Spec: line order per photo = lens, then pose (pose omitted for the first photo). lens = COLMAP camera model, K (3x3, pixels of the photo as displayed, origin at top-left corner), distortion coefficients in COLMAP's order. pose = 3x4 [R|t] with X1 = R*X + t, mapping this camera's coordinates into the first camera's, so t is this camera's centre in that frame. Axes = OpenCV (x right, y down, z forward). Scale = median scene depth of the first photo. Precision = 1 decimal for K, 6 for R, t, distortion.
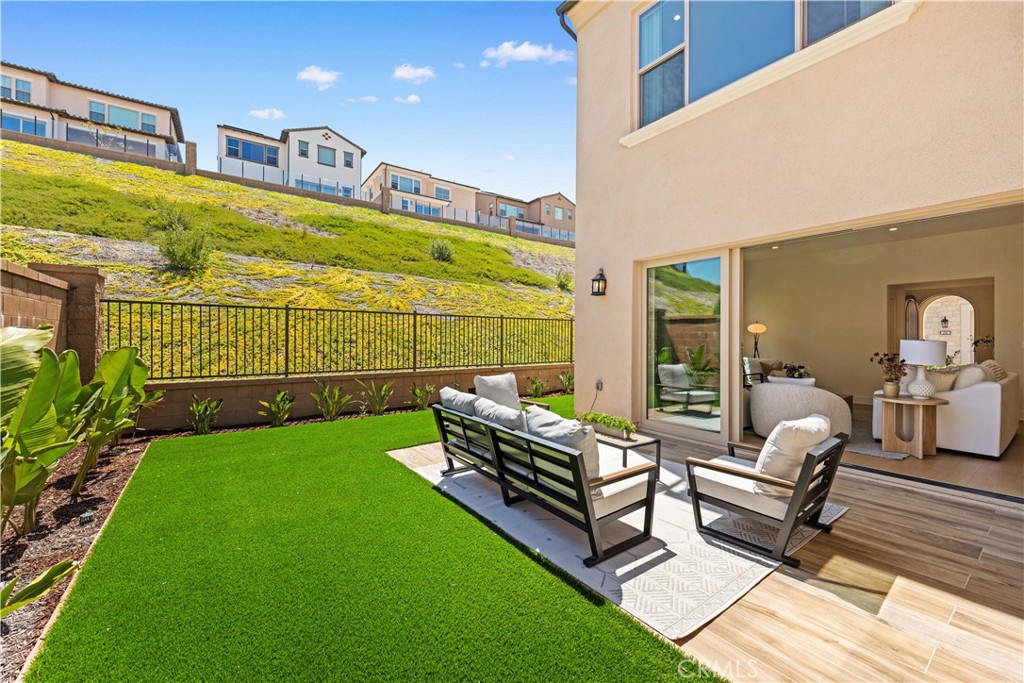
lens RADIAL K [[402.4, 0, 507.4], [0, 402.4, 339.7], [0, 0, 1]] dist [0.013906, -0.007055]
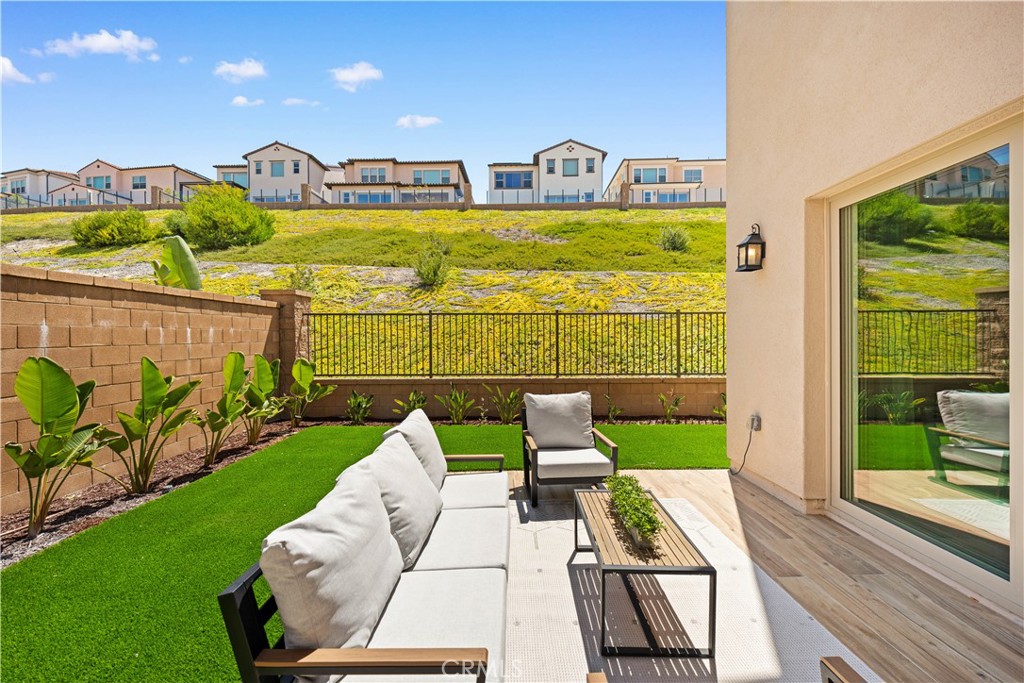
lens RADIAL K [[402.4, 0, 512.0], [0, 402.4, 340.0], [0, 0, 1]] dist [0.013906, -0.007055]
pose [[0.810756, -0.005673, -0.585356, 0.065685], [0.006794, 0.999977, -0.000281, -0.001782], [0.585344, -0.003750, 0.810776, 0.070465]]
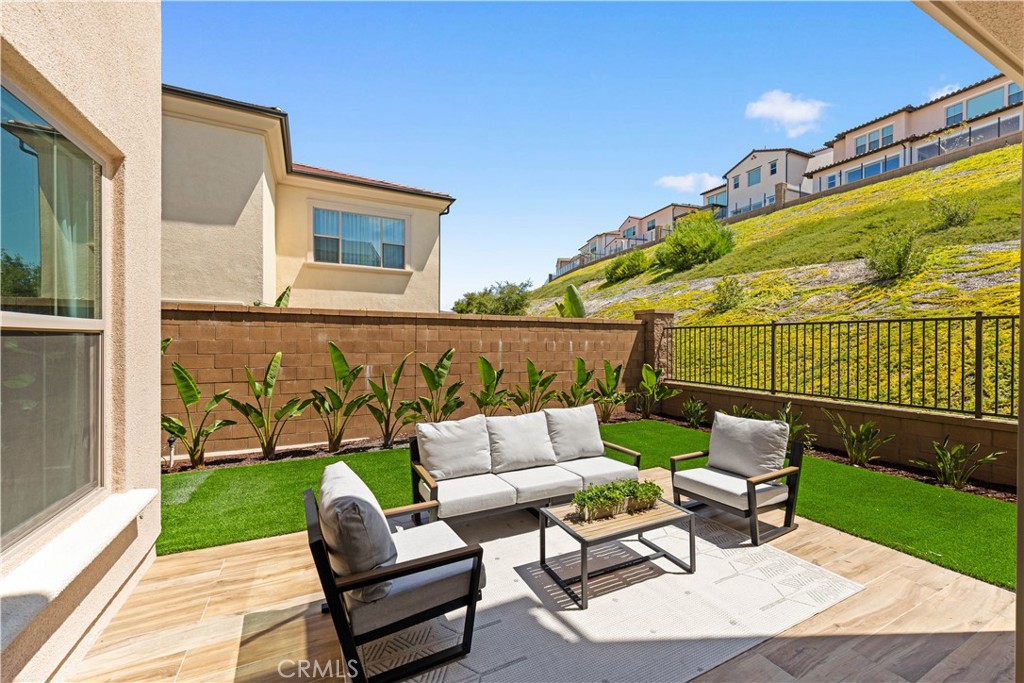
lens RADIAL K [[402.4, 0, 509.1], [0, 402.4, 347.6], [0, 0, 1]] dist [0.013906, -0.007055]
pose [[-0.172834, 0.006517, -0.984929, 0.140930], [-0.010144, 0.999913, 0.008396, -0.006042], [0.984899, 0.011442, -0.172753, 0.142353]]
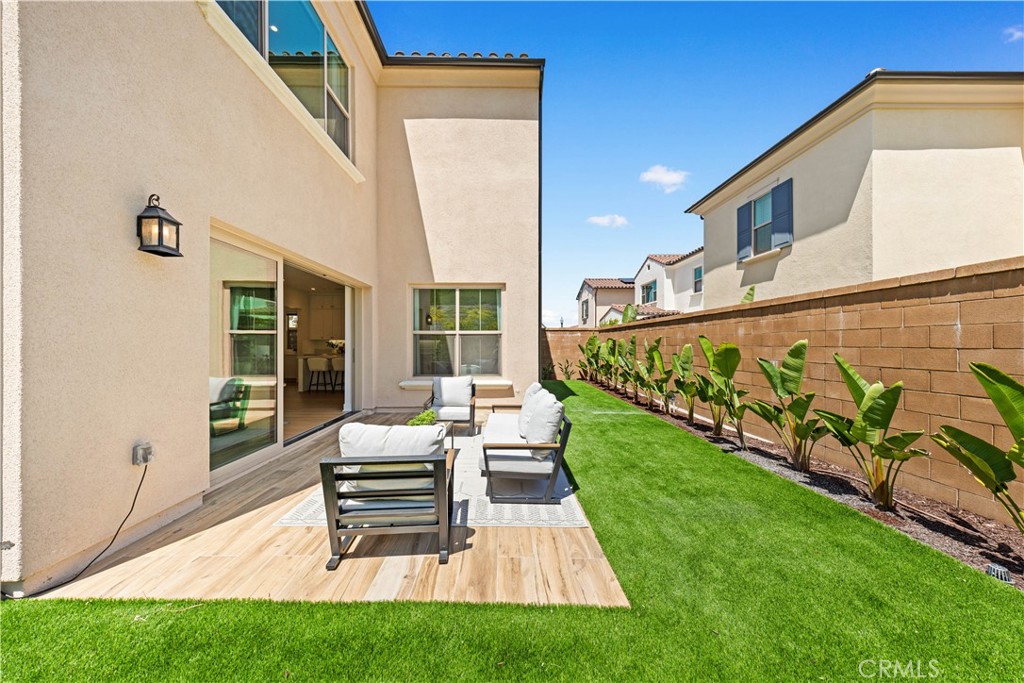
lens RADIAL K [[339.8, 0, 506.8], [0, 339.8, 345.6], [0, 0, 1]] dist [0.005859, -0.000523]
pose [[-0.816774, -0.007772, 0.576906, -0.073910], [-0.002328, 0.999946, 0.010175, -0.001859], [-0.576954, 0.006968, -0.816747, 0.248026]]
